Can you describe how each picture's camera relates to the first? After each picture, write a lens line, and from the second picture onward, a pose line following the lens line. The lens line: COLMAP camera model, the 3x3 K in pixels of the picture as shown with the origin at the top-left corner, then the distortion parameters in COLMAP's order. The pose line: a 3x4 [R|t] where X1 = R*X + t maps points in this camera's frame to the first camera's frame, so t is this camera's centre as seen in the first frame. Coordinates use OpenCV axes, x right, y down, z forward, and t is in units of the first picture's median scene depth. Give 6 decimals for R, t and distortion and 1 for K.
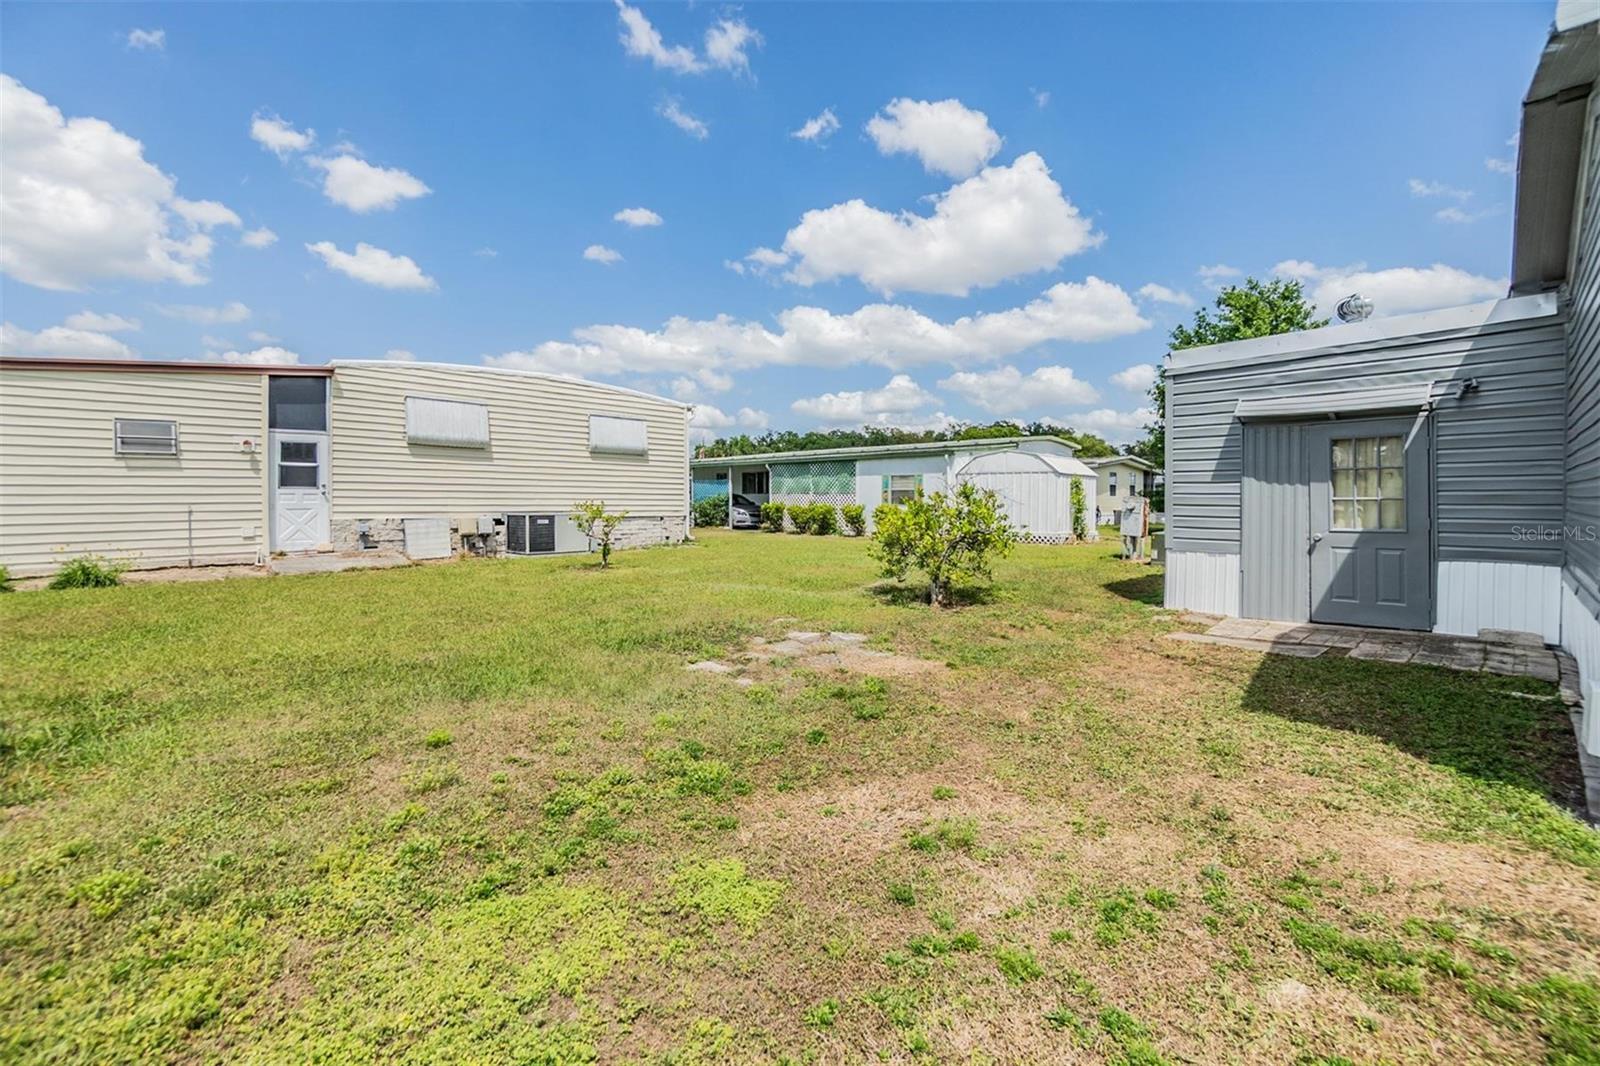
lens RADIAL K [[707.7, 0, 801.0], [0, 707.7, 521.1], [0, 0, 1]] dist [-0.001045, 0.000252]
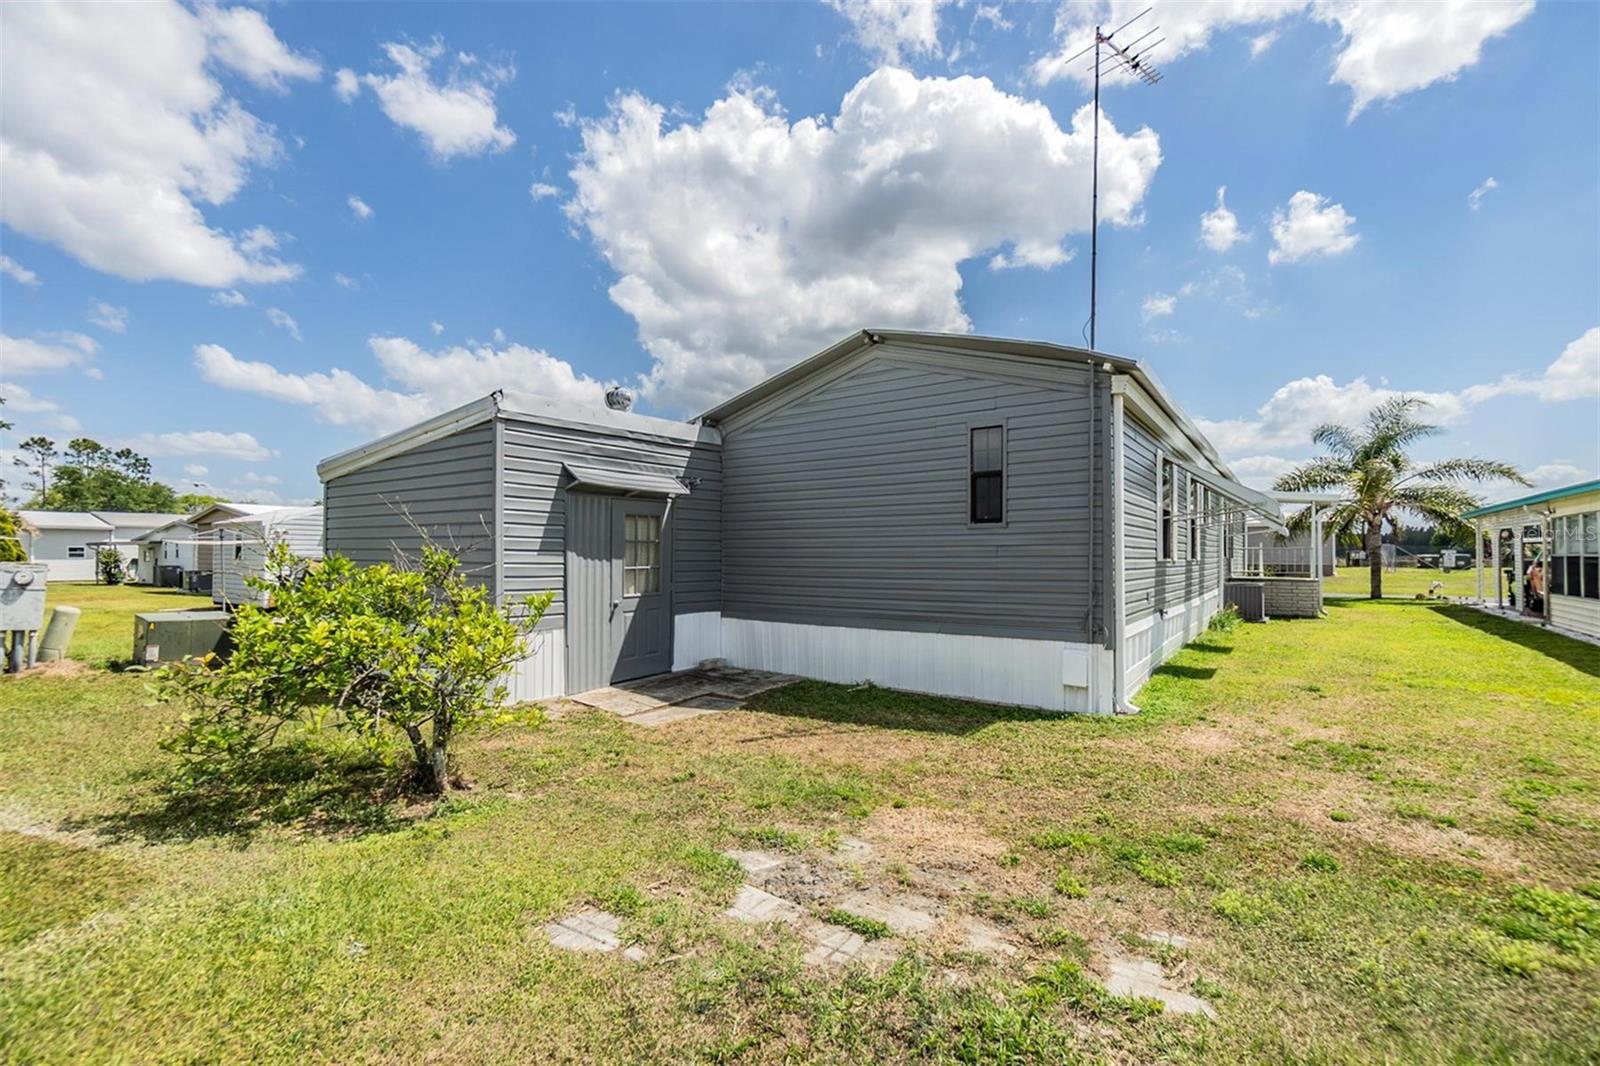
lens RADIAL K [[707.7, 0, 801.0], [0, 707.7, 521.1], [0, 0, 1]] dist [-0.001045, 0.000252]
pose [[-0.216551, 0.033241, 0.975705, -0.390527], [0.018658, 0.999379, -0.029907, -0.067291], [-0.976093, 0.011728, -0.217037, 0.985835]]
